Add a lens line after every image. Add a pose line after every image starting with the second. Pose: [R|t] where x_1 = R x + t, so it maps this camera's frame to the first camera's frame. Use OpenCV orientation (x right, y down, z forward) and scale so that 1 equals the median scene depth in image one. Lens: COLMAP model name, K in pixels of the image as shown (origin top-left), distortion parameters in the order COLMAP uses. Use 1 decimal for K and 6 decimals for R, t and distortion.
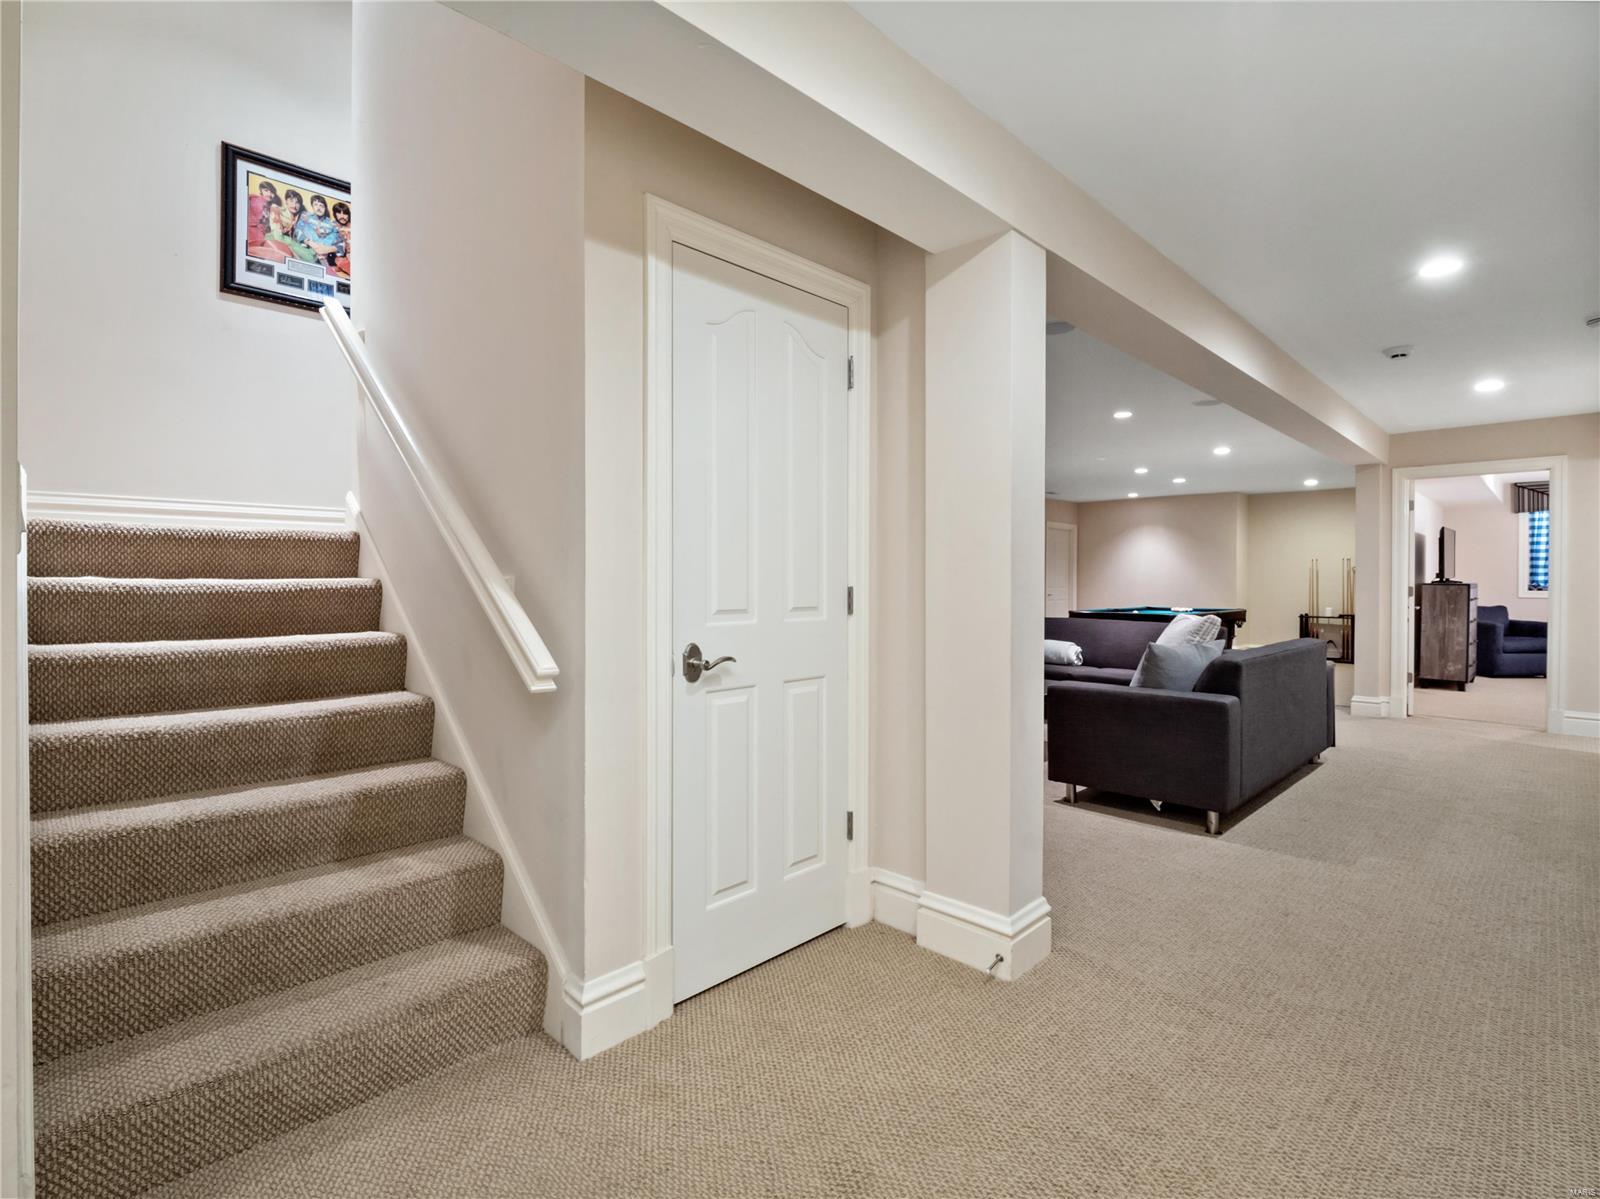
lens RADIAL K [[790.9, 0, 801.9], [0, 790.9, 590.8], [0, 0, 1]] dist [-0.005228, -0.000657]
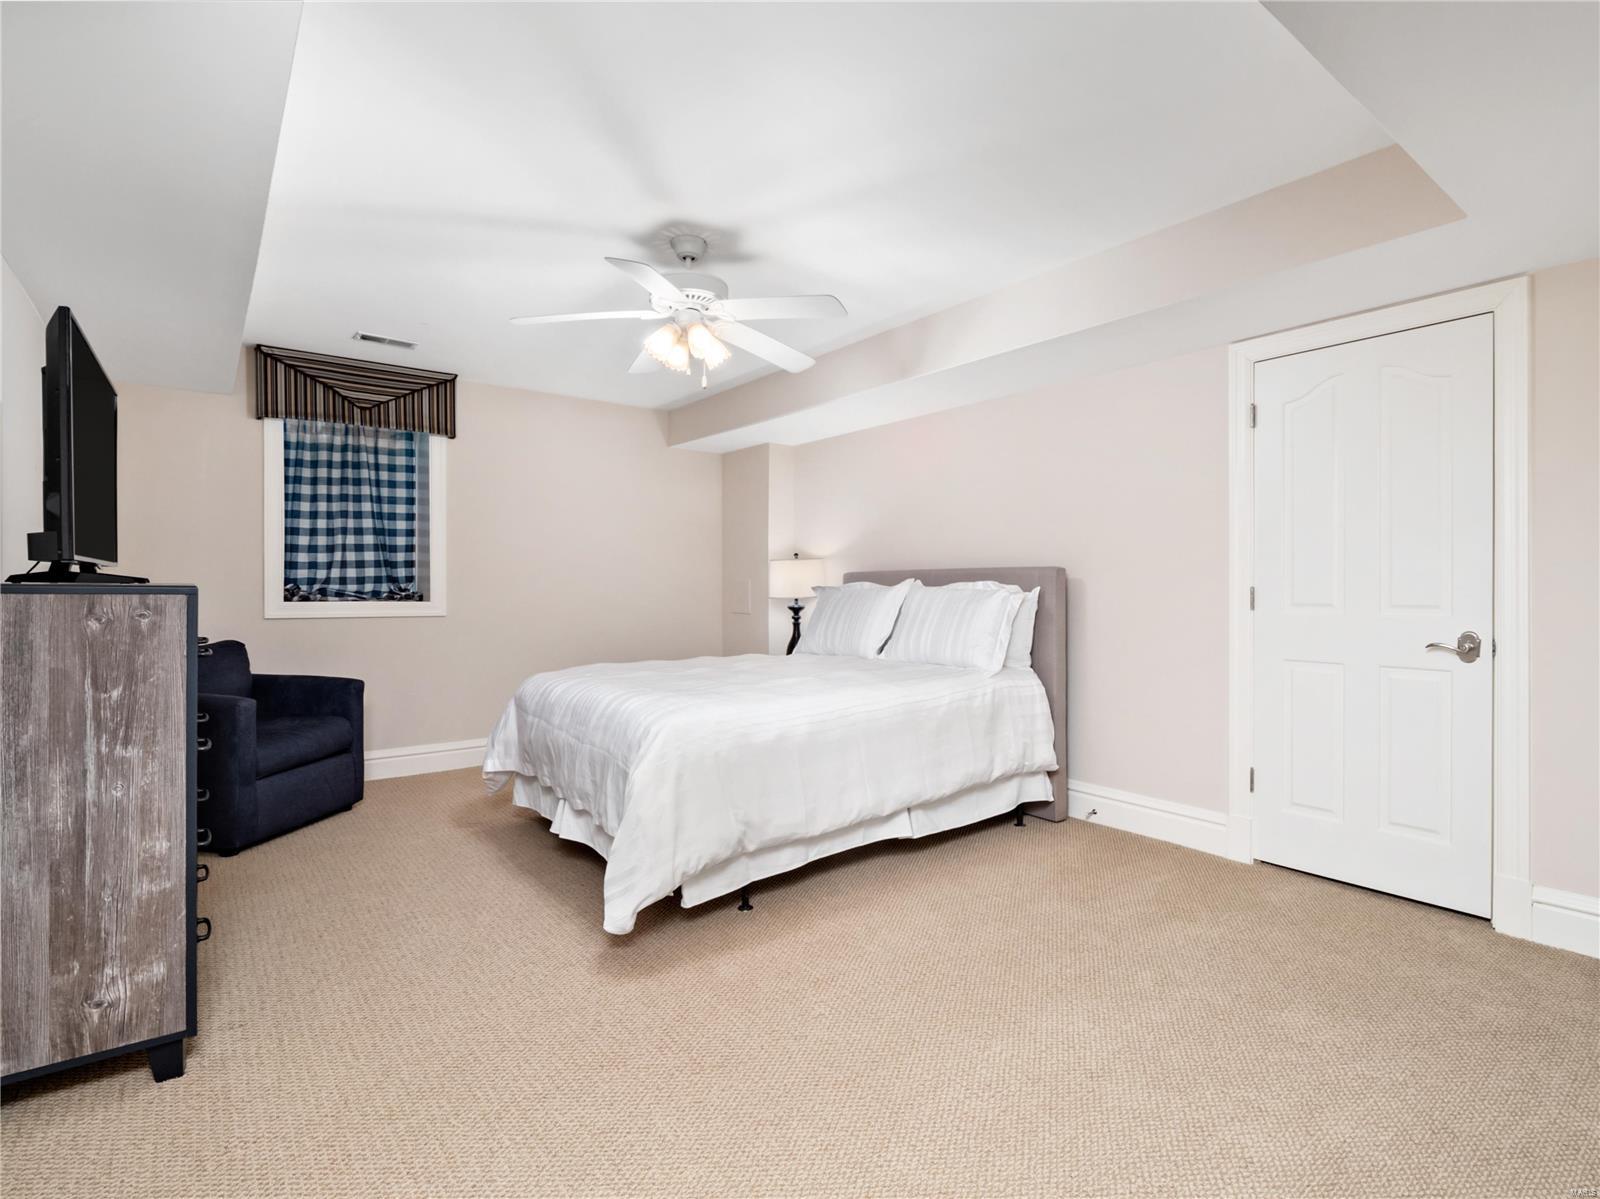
lens RADIAL K [[790.9, 0, 809.5], [0, 790.9, 593.4], [0, 0, 1]] dist [-0.005228, -0.000657]
pose [[0.145838, -0.010648, 0.989251, 0.576276], [0.010971, 0.999898, 0.009145, -0.006180], [-0.989248, 0.009519, 0.145940, 0.702198]]
